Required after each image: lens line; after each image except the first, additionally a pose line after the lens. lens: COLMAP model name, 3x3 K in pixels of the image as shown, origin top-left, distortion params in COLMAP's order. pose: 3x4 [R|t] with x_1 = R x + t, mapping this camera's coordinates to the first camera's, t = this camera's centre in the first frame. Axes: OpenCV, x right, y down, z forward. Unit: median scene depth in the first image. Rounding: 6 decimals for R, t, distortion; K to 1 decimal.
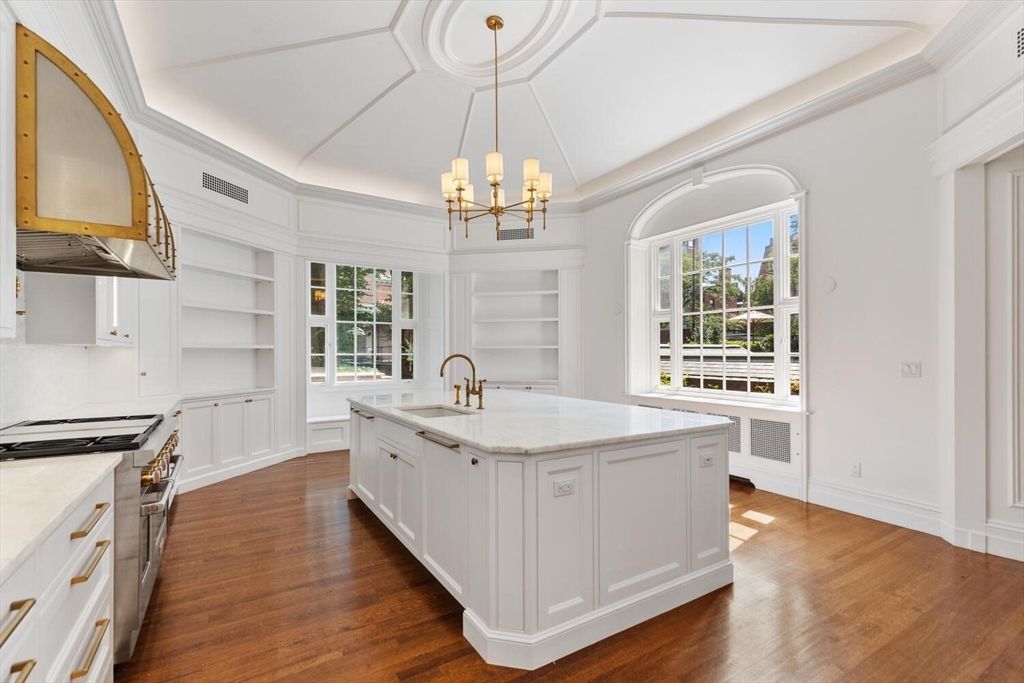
lens RADIAL K [[467.9, 0, 494.7], [0, 467.9, 350.2], [0, 0, 1]] dist [0.008014, -0.002039]
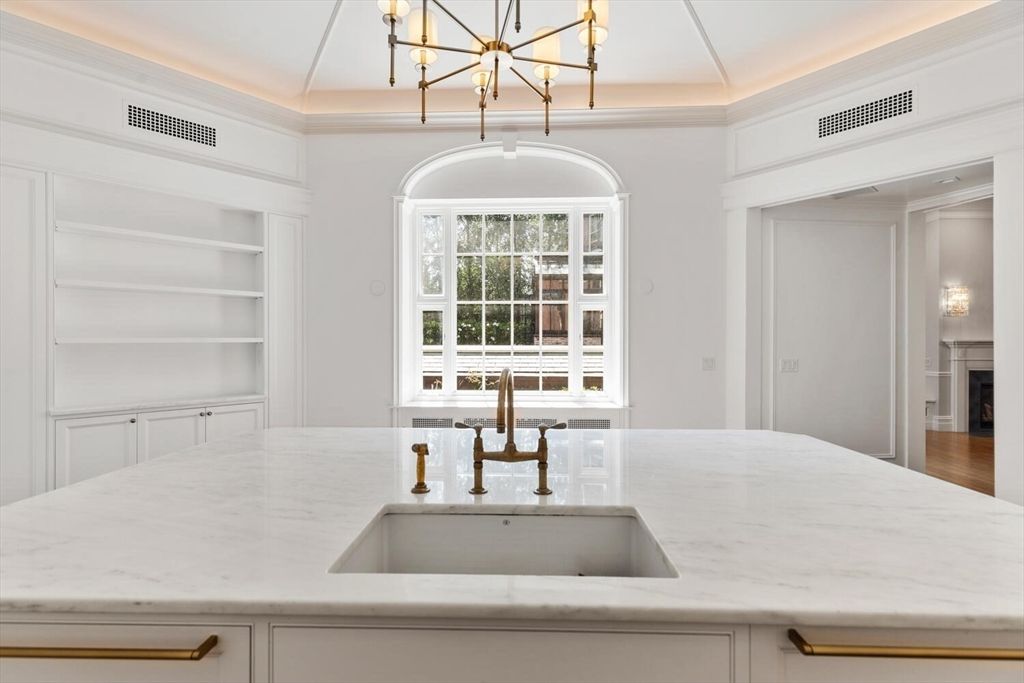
lens RADIAL K [[467.9, 0, 513.1], [0, 467.9, 342.1], [0, 0, 1]] dist [0.008014, -0.002039]
pose [[0.531595, 0.000261, 0.846999, -0.275483], [-0.005151, 0.999982, 0.002925, -0.010247], [-0.846983, -0.005917, 0.531587, 0.528773]]
